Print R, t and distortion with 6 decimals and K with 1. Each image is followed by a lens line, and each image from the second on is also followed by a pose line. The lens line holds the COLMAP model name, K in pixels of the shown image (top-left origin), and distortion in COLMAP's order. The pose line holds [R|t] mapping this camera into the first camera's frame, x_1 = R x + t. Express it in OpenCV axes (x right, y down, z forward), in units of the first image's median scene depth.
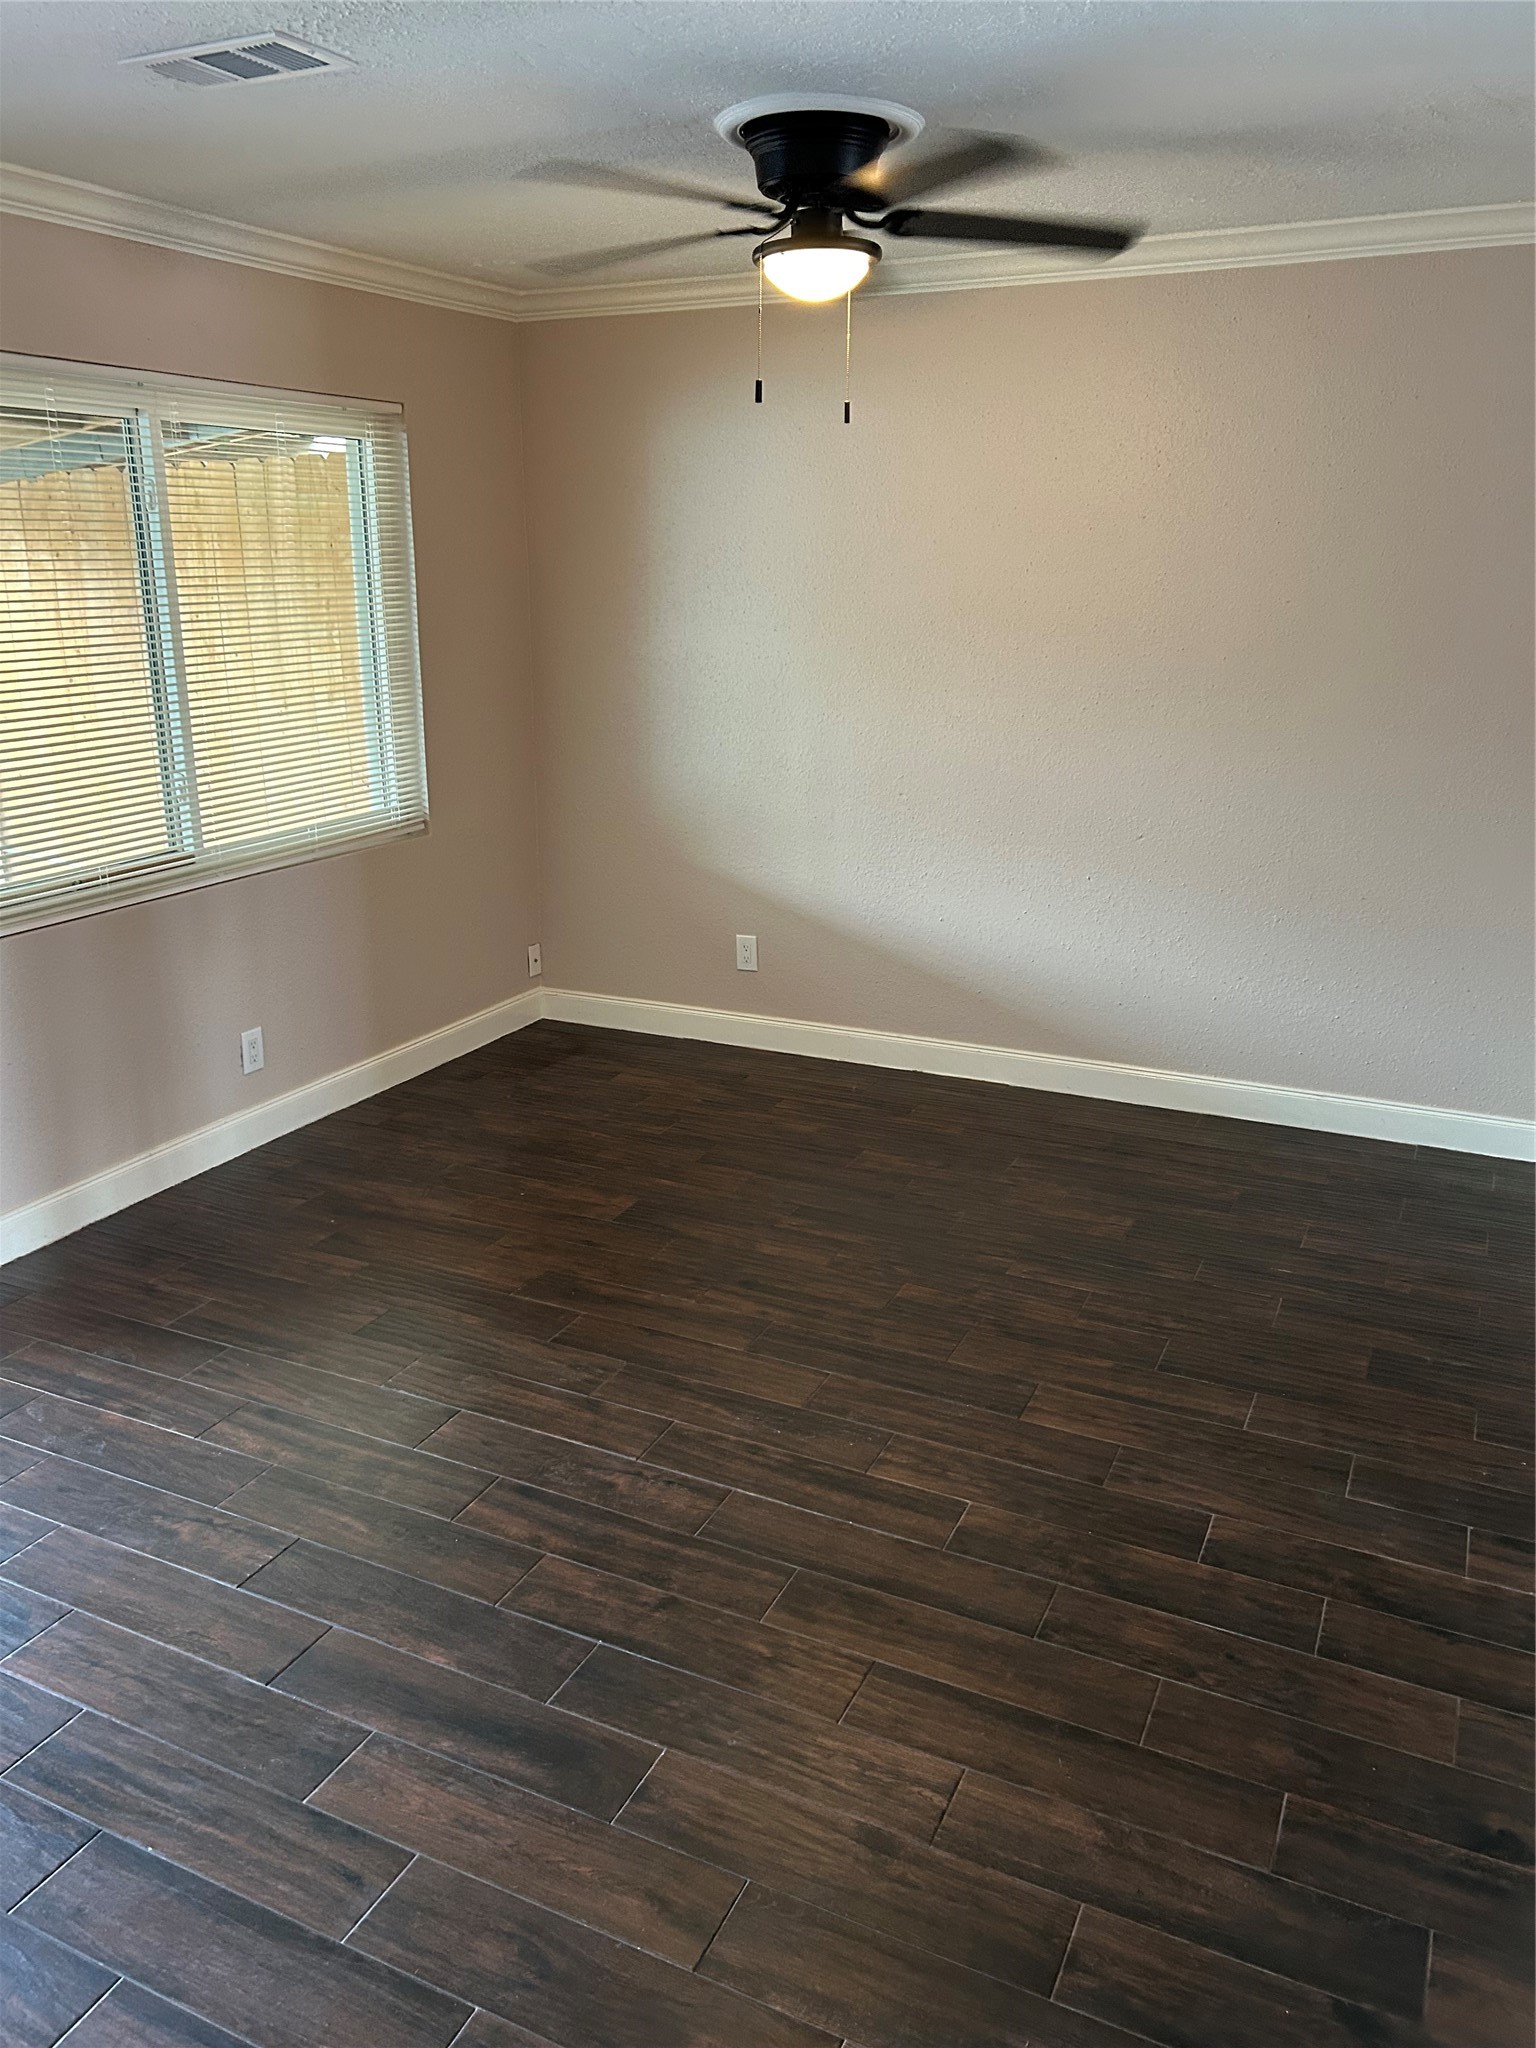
lens RADIAL K [[1551.7, 0, 767.0], [0, 1551.7, 1024.9], [0, 0, 1]] dist [0.049699, -0.048281]
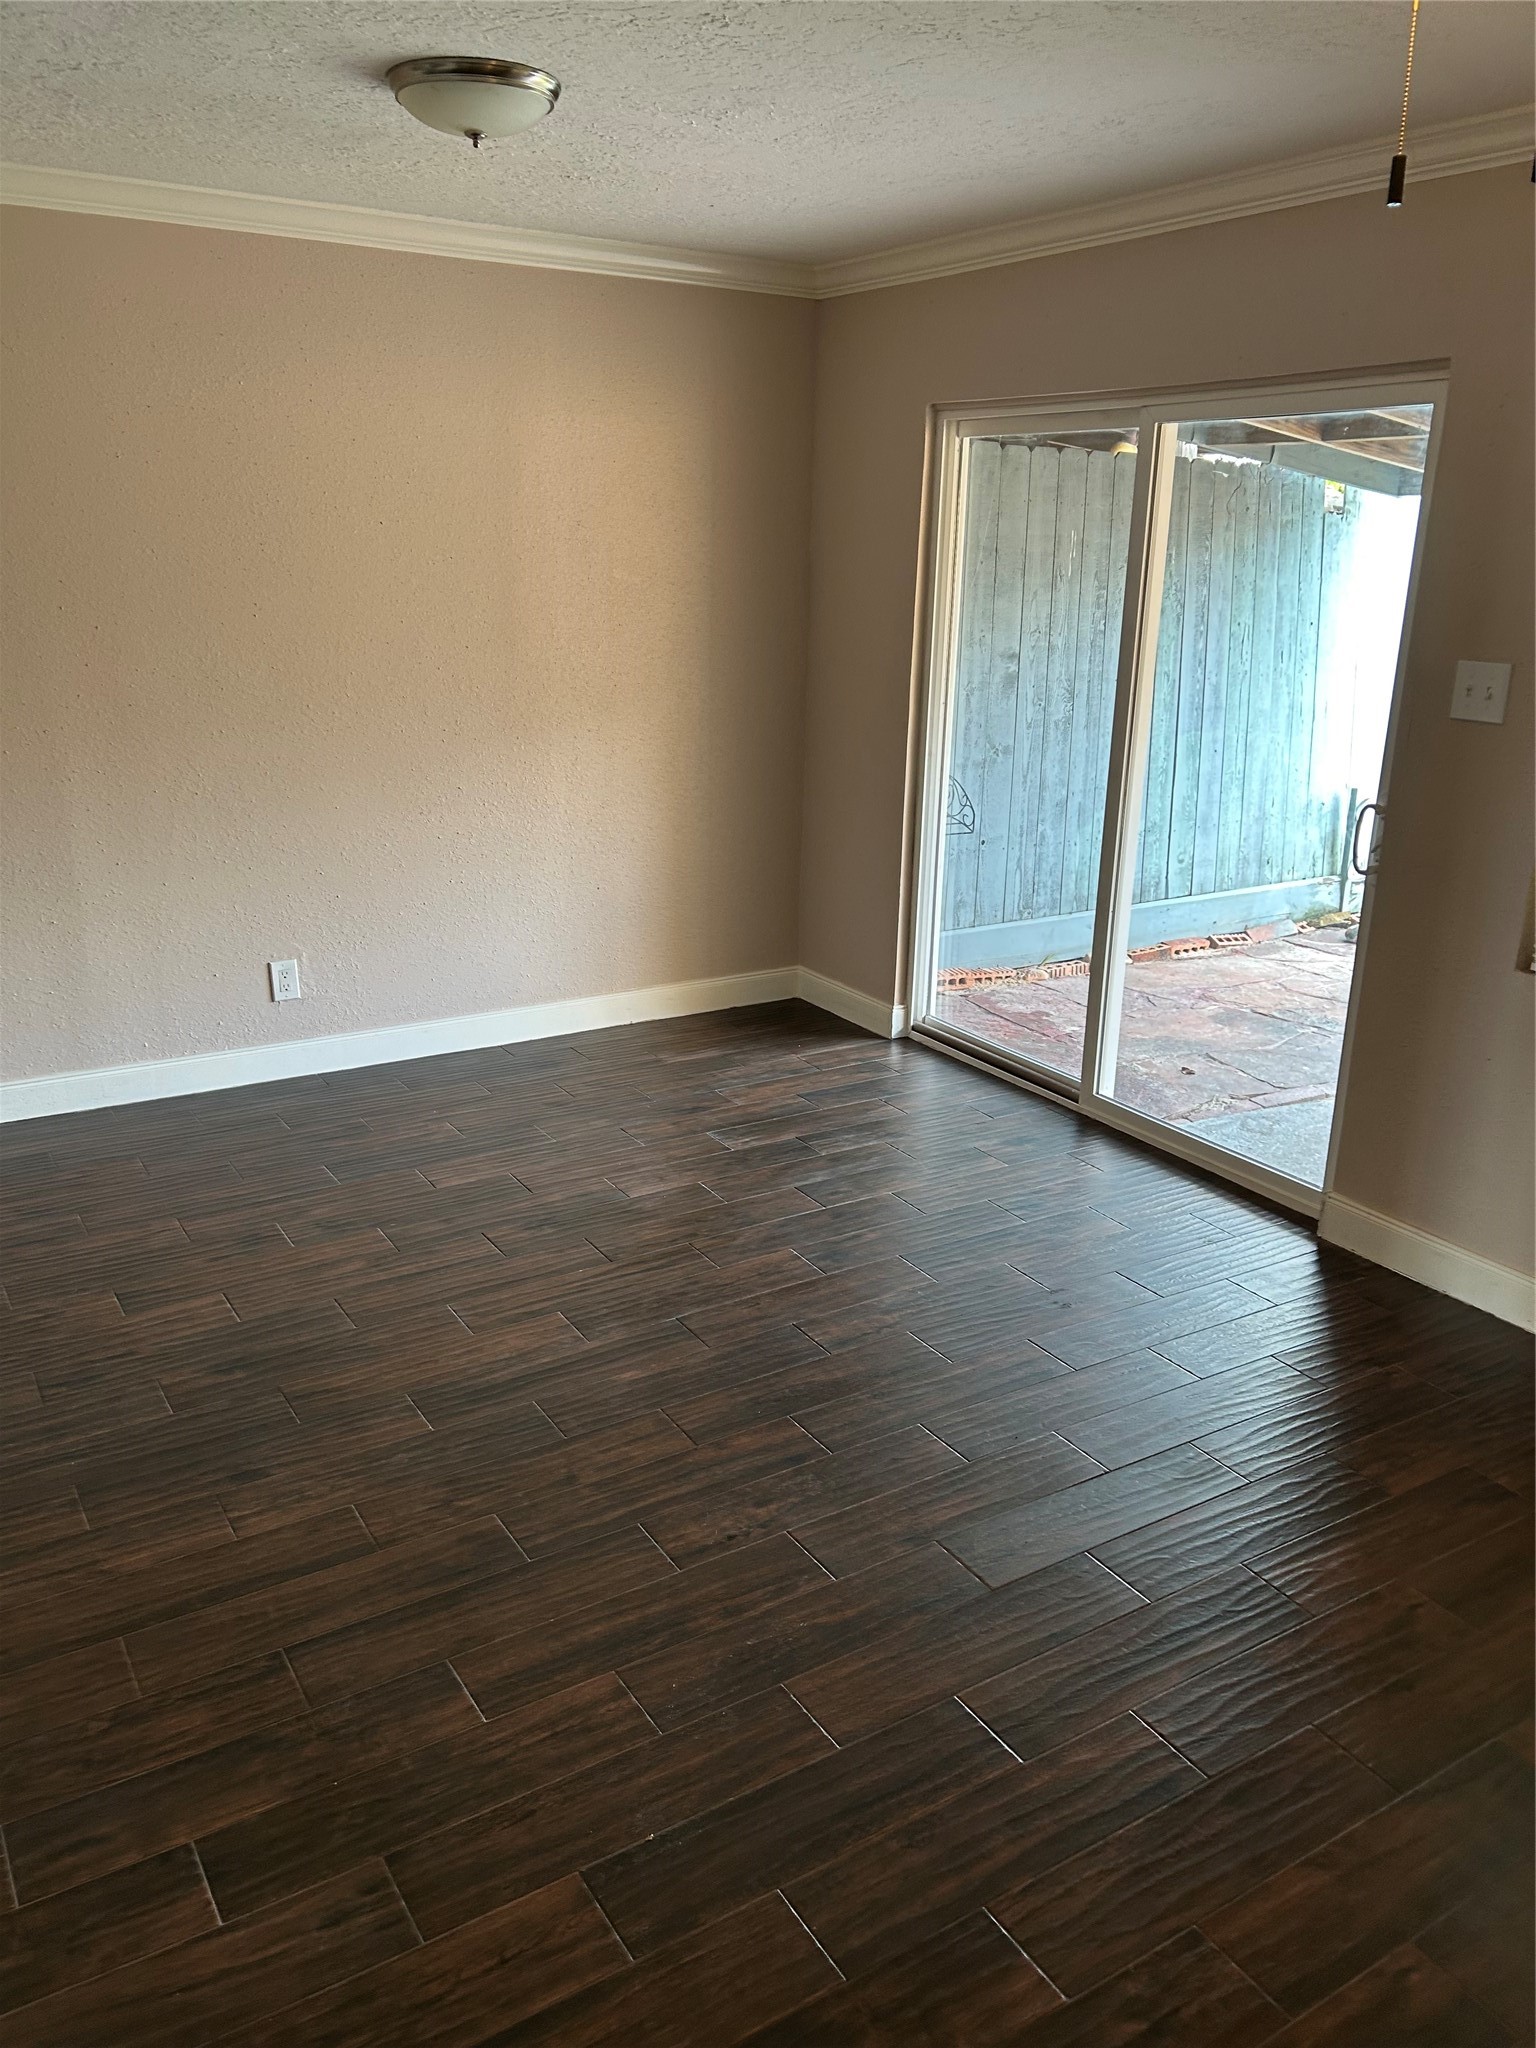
lens RADIAL K [[1551.7, 0, 768.7], [0, 1551.7, 1021.4], [0, 0, 1]] dist [0.049699, -0.048281]
pose [[-0.540334, 0.233761, -0.808329, 0.667474], [-0.258465, 0.868087, 0.423816, -0.410016], [0.800772, 0.437927, -0.408637, 1.402562]]
